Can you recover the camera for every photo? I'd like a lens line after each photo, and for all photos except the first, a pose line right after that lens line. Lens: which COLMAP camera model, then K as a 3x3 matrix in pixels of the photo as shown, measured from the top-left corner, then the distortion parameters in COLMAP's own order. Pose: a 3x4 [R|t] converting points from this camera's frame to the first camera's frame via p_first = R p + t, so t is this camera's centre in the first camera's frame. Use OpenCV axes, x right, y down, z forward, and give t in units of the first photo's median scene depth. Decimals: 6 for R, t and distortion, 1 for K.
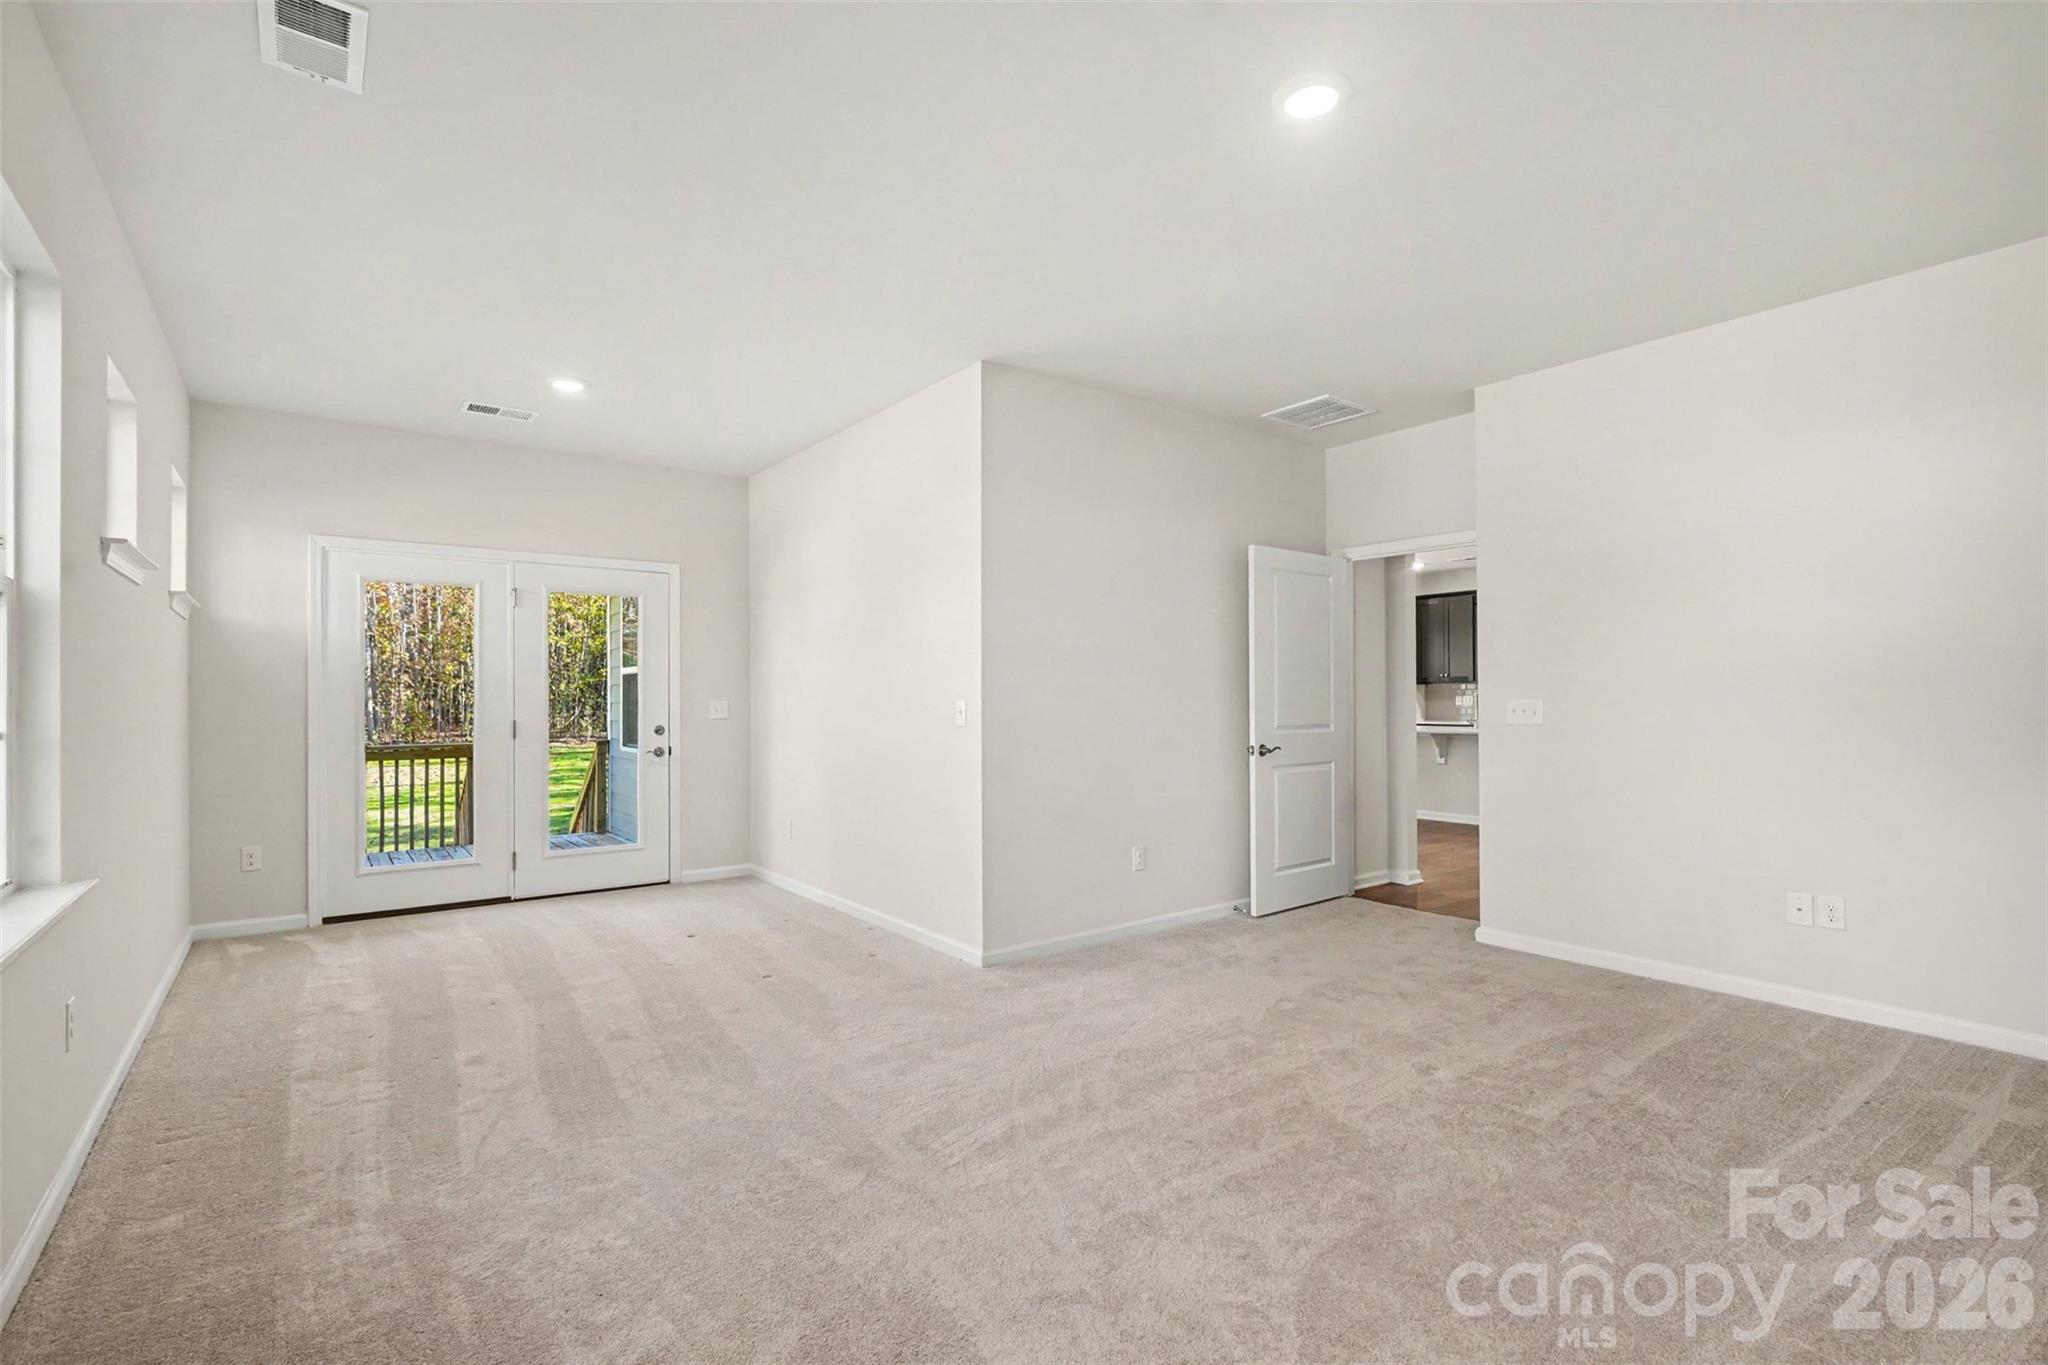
lens RADIAL K [[926.1, 0, 1024.0], [0, 926.1, 682.5], [0, 0, 1]] dist [0.000182, -0.000033]
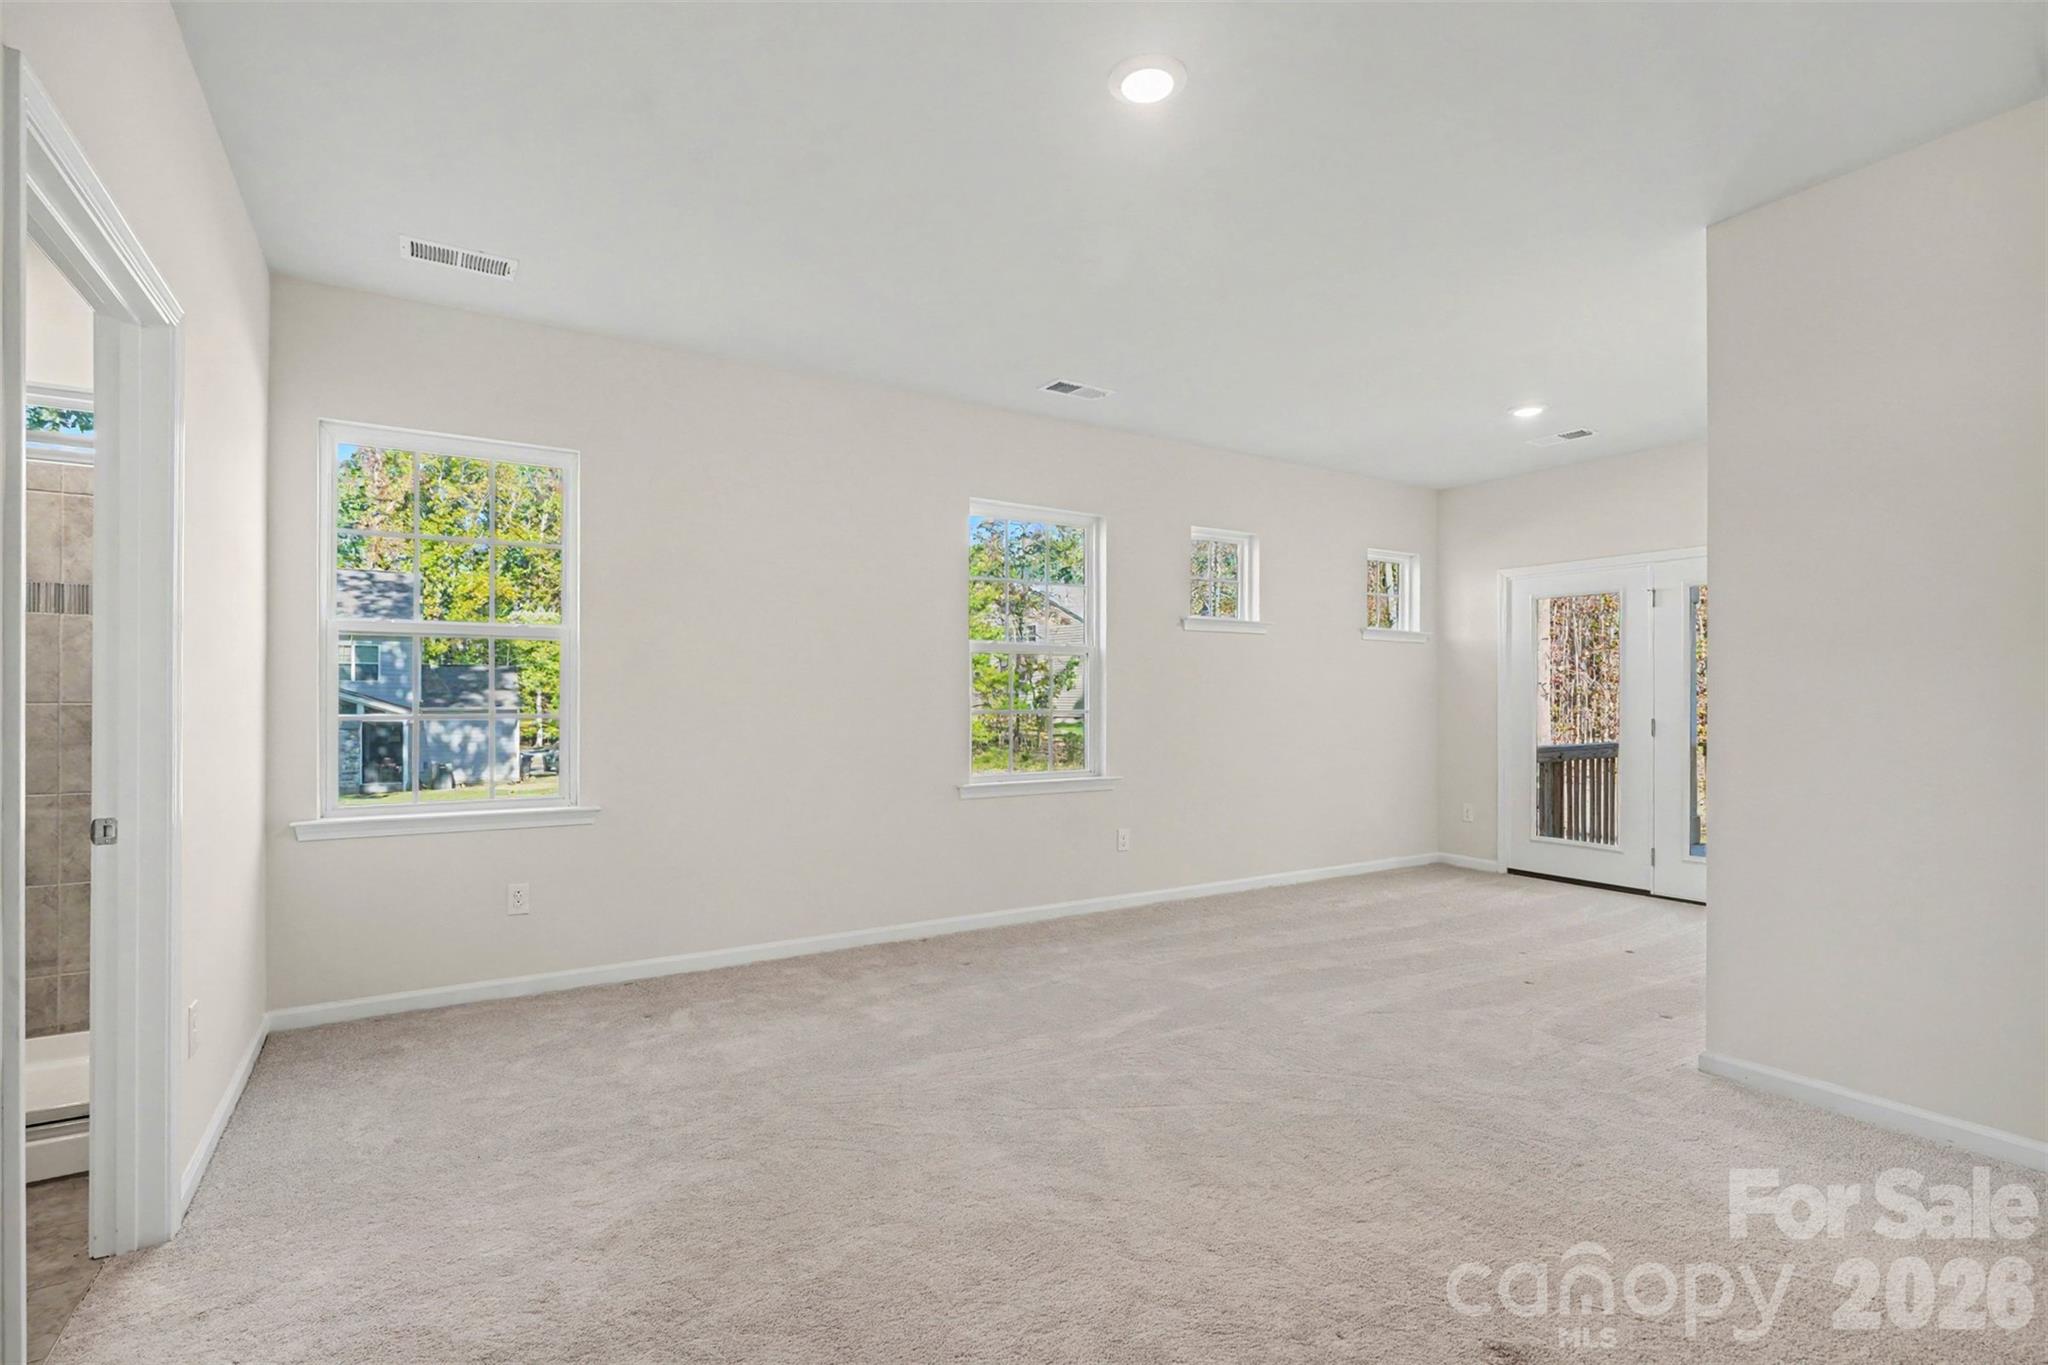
lens RADIAL K [[926.1, 0, 1024.0], [0, 926.1, 682.5], [0, 0, 1]] dist [0.000182, -0.000033]
pose [[-0.088283, -0.016079, -0.995966, 0.597217], [0.013628, 0.999757, -0.017348, 0.009986], [0.996002, -0.015105, -0.088042, 0.455562]]
